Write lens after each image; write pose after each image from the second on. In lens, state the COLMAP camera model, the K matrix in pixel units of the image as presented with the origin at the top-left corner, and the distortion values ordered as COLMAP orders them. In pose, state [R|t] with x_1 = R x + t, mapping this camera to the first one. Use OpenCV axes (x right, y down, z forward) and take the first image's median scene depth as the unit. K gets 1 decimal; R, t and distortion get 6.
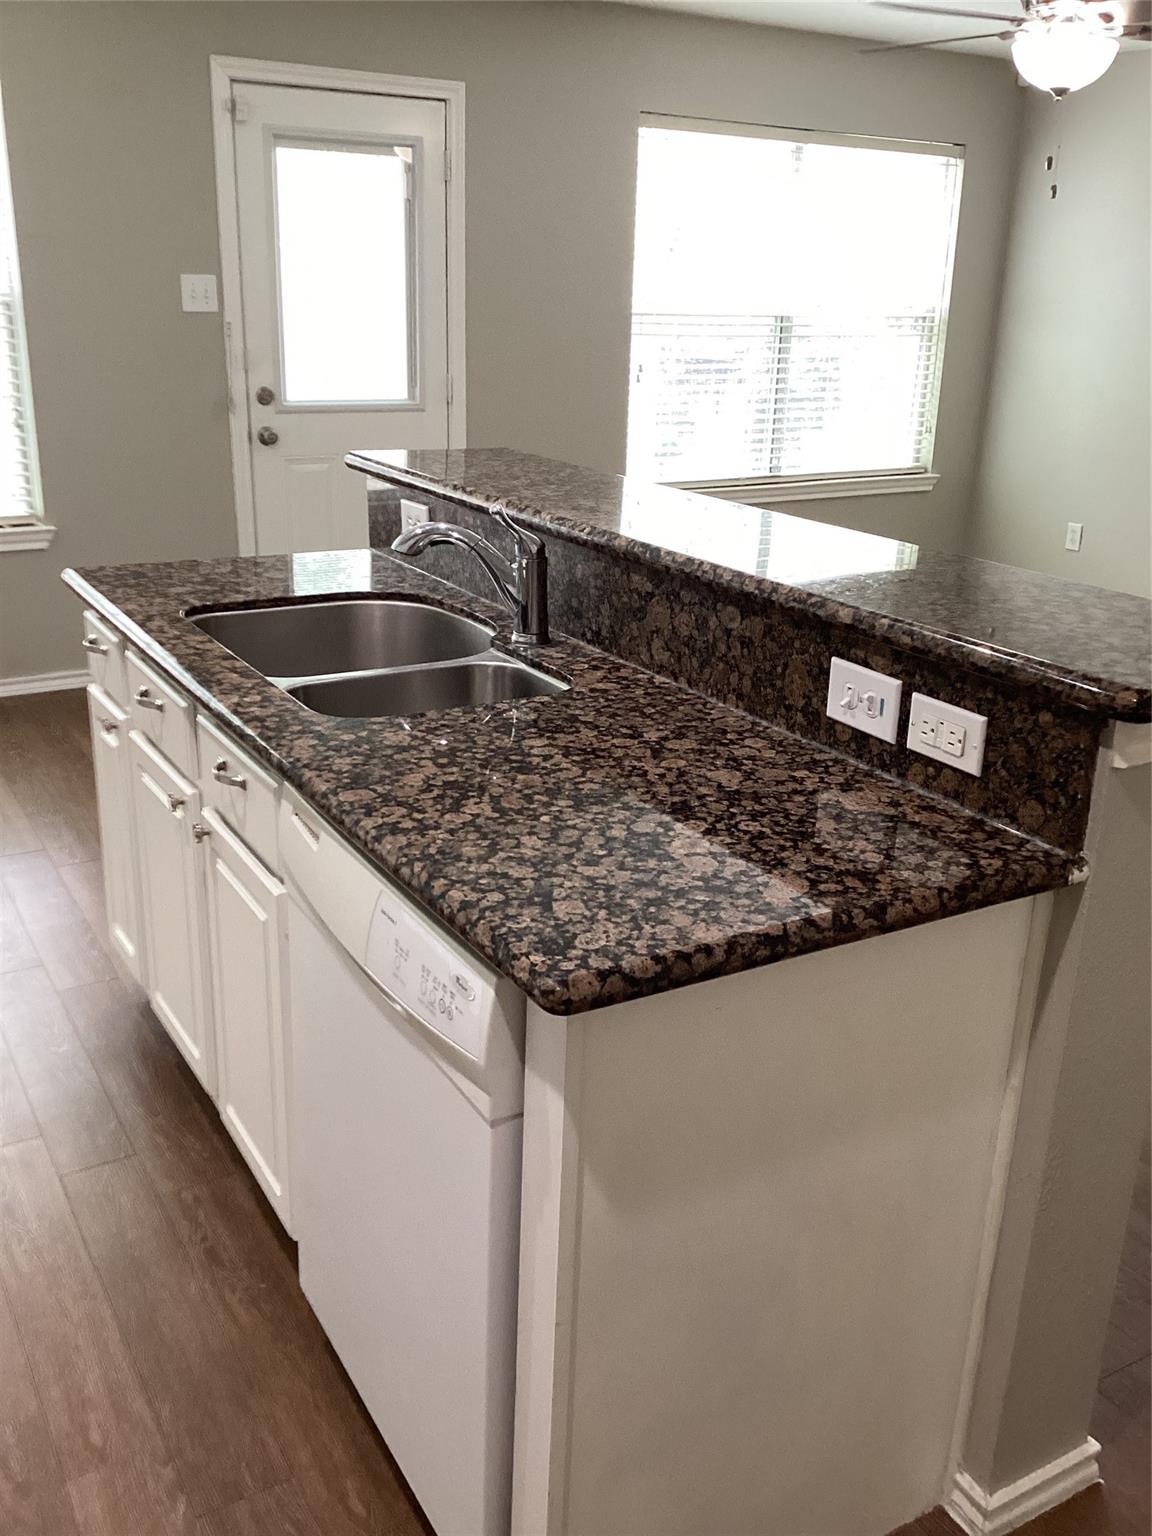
lens RADIAL K [[1367.9, 0, 576.0], [0, 1367.9, 768.0], [0, 0, 1]] dist [0.148911, -0.276231]
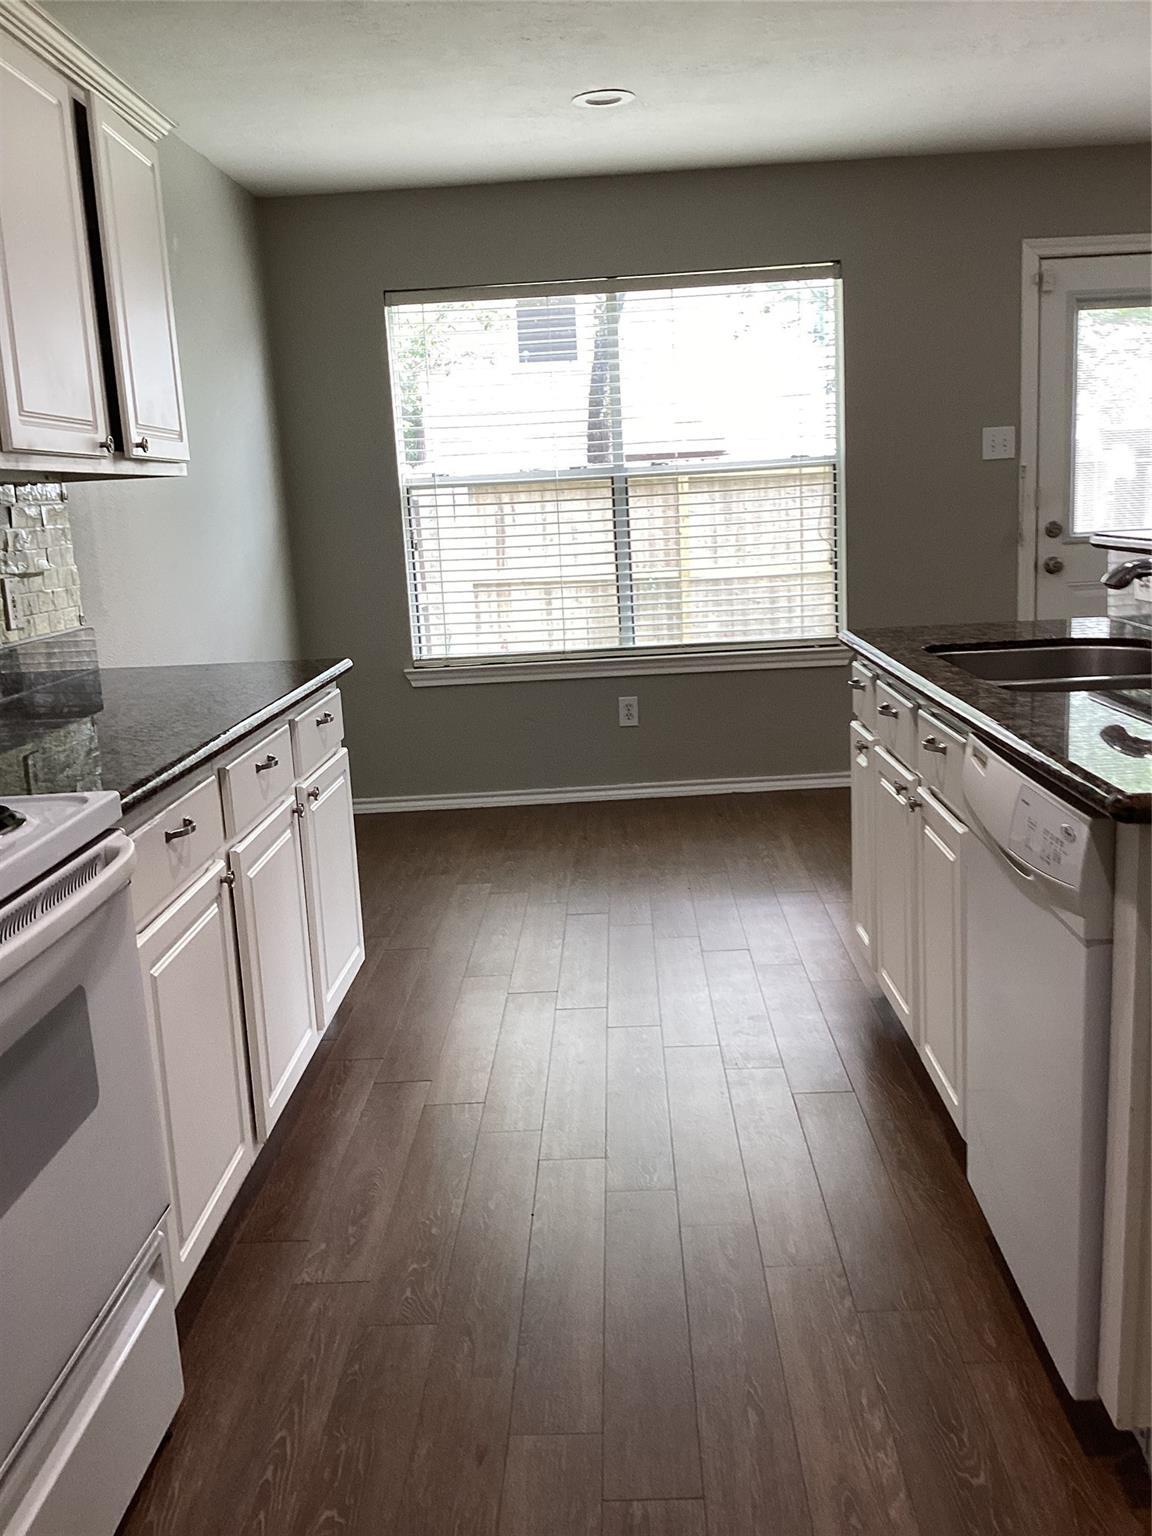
lens RADIAL K [[1389.7, 0, 576.0], [0, 1389.7, 768.0], [0, 0, 1]] dist [0.091155, -0.285415]
pose [[0.842352, 0.028653, -0.538165, 0.115955], [-0.100559, 0.989405, -0.104720, 0.143347], [0.529463, 0.142328, 0.836308, -0.164945]]
